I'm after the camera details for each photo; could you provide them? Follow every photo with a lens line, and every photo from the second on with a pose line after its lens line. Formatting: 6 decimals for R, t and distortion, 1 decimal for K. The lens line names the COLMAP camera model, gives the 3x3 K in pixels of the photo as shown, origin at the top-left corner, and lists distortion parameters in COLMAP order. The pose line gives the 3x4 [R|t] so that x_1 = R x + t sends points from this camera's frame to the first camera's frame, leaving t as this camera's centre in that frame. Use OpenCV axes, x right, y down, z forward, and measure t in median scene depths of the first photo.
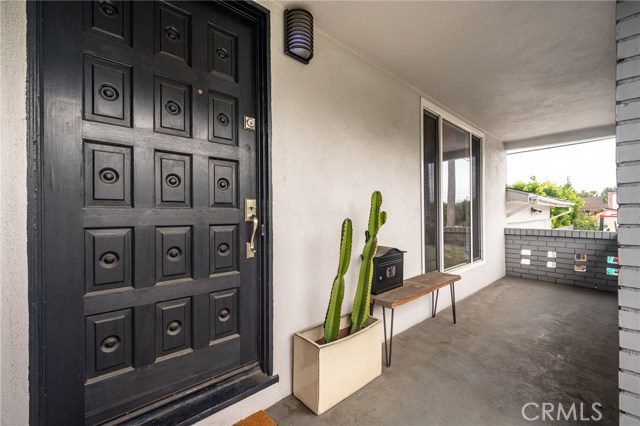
lens RADIAL K [[277.3, 0, 320.0], [0, 277.3, 213.0], [0, 0, 1]] dist [-0.000864, -0.000045]
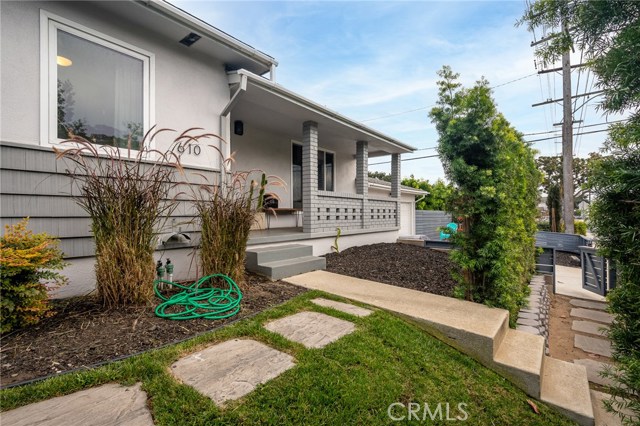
lens RADIAL K [[287.3, 0, 320.0], [0, 287.3, 213.0], [0, 0, 1]] dist [0.000375, 0.000152]
pose [[0.989229, -0.005343, 0.146276, 0.400678], [0.006060, 0.999972, -0.004458, 0.442631], [-0.146248, 0.005296, 0.989234, -2.677968]]
